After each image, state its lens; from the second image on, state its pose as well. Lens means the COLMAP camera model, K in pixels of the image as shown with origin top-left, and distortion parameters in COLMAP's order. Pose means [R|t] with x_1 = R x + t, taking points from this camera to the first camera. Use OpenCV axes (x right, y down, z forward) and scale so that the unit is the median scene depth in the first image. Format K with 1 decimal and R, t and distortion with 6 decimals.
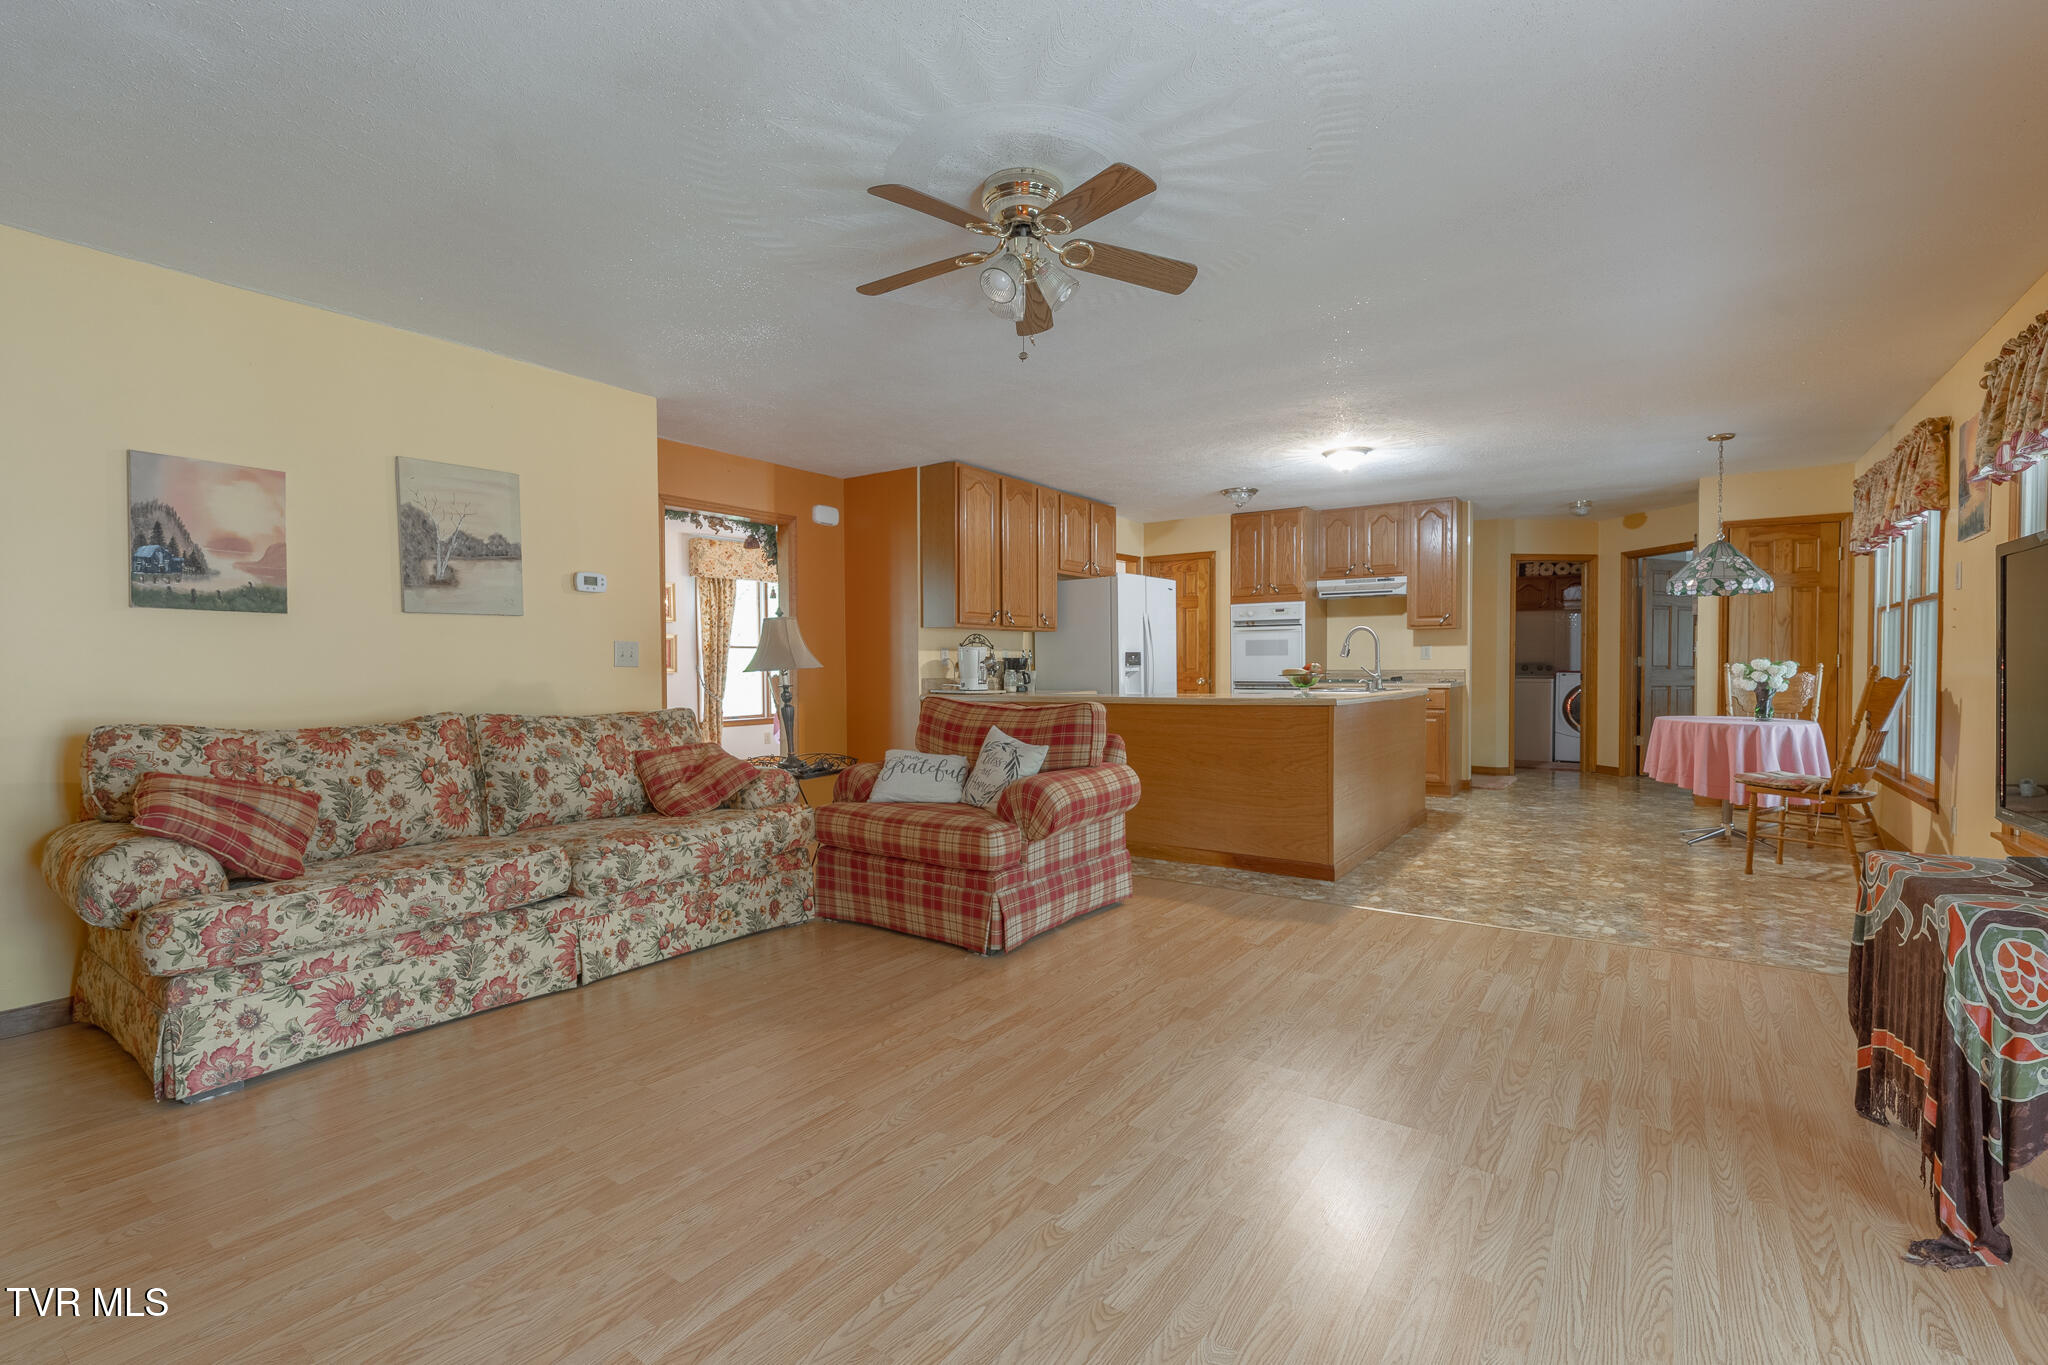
lens RADIAL K [[906.3, 0, 1039.2], [0, 906.3, 687.3], [0, 0, 1]] dist [-0.000997, 0.000777]
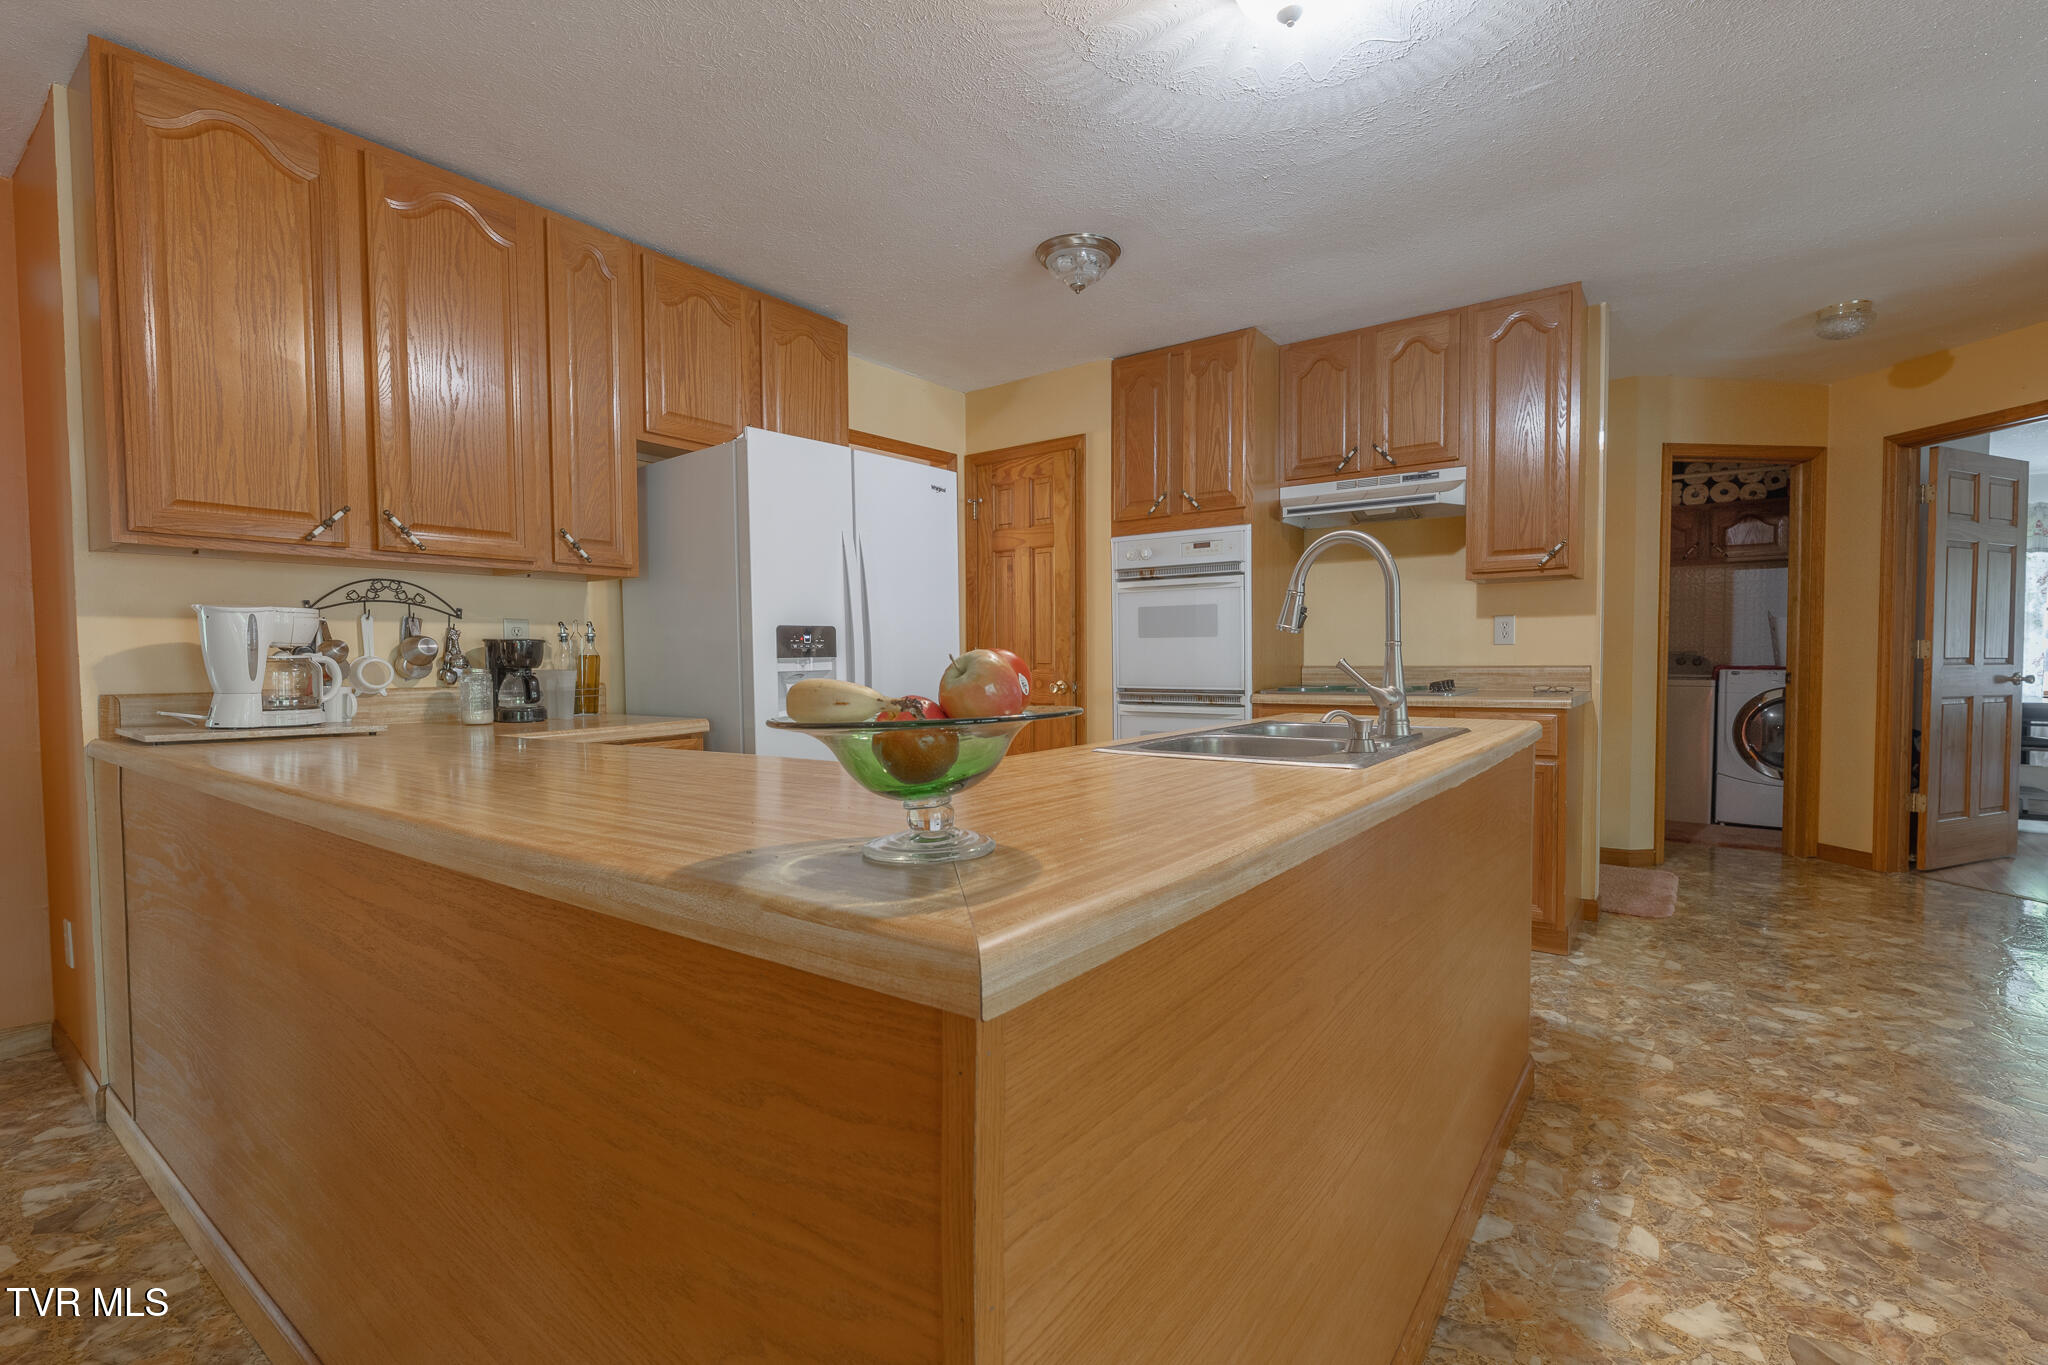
lens RADIAL K [[906.3, 0, 1023.8], [0, 906.3, 683.9], [0, 0, 1]] dist [-0.000997, 0.000777]
pose [[0.999359, 0.000804, -0.035785, 0.185387], [-0.000527, 0.999970, 0.007746, -0.013235], [0.035790, -0.007722, 0.999330, 0.500517]]
